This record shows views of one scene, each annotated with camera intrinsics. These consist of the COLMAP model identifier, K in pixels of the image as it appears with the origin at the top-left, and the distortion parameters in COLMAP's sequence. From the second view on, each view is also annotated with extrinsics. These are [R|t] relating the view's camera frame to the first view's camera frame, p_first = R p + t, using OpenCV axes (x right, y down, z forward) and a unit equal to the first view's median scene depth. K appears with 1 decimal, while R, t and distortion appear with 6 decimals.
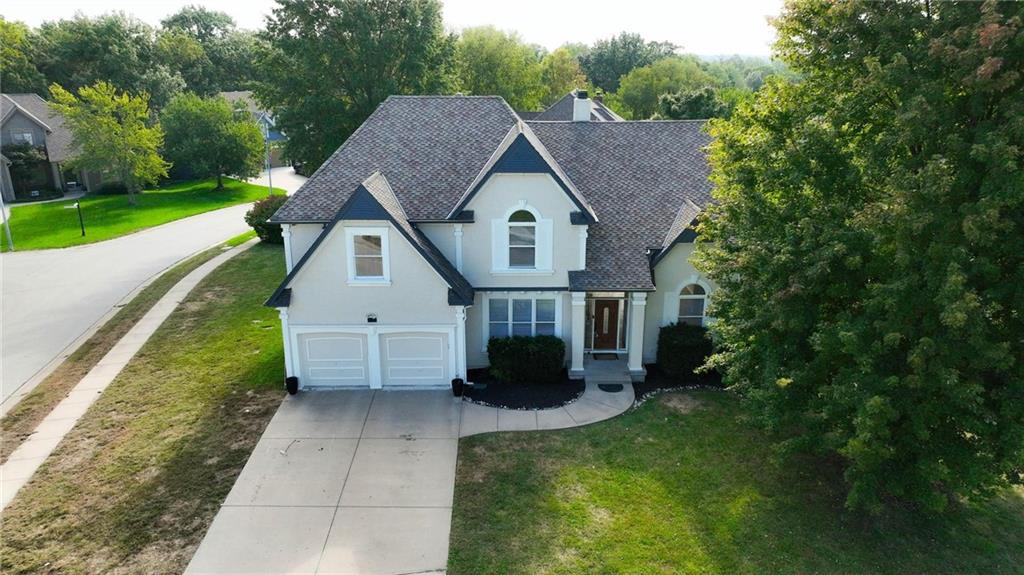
lens RADIAL K [[722.9, 0, 509.2], [0, 722.9, 285.6], [0, 0, 1]] dist [-0.001155, 0.015882]
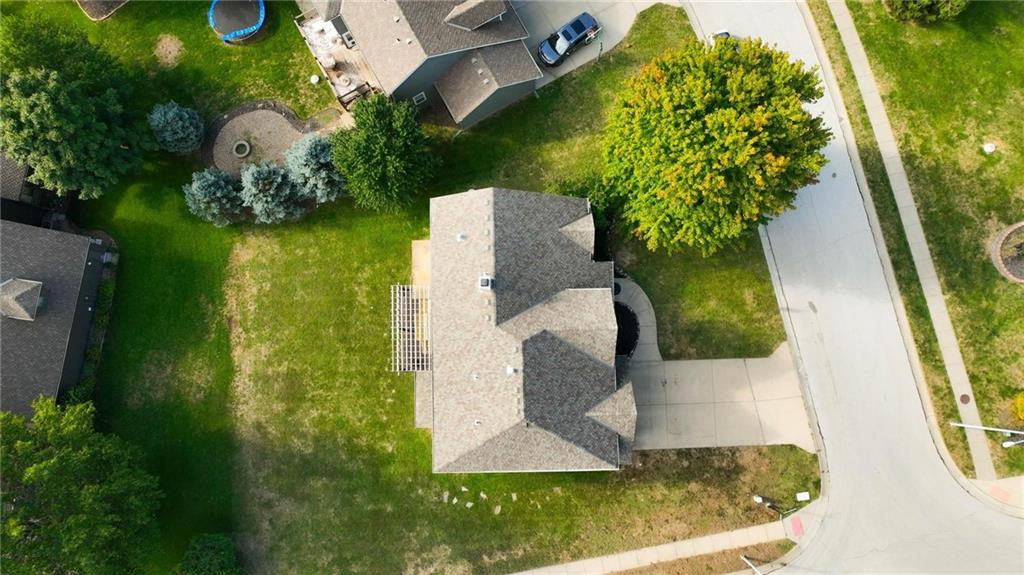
lens RADIAL K [[722.9, 0, 512.8], [0, 722.9, 288.7], [0, 0, 1]] dist [-0.001155, 0.015882]
pose [[-0.014606, -0.994483, 0.103875, -0.065529], [0.329249, 0.093309, 0.939621, -1.873180], [-0.944130, 0.047925, 0.326070, 0.616217]]
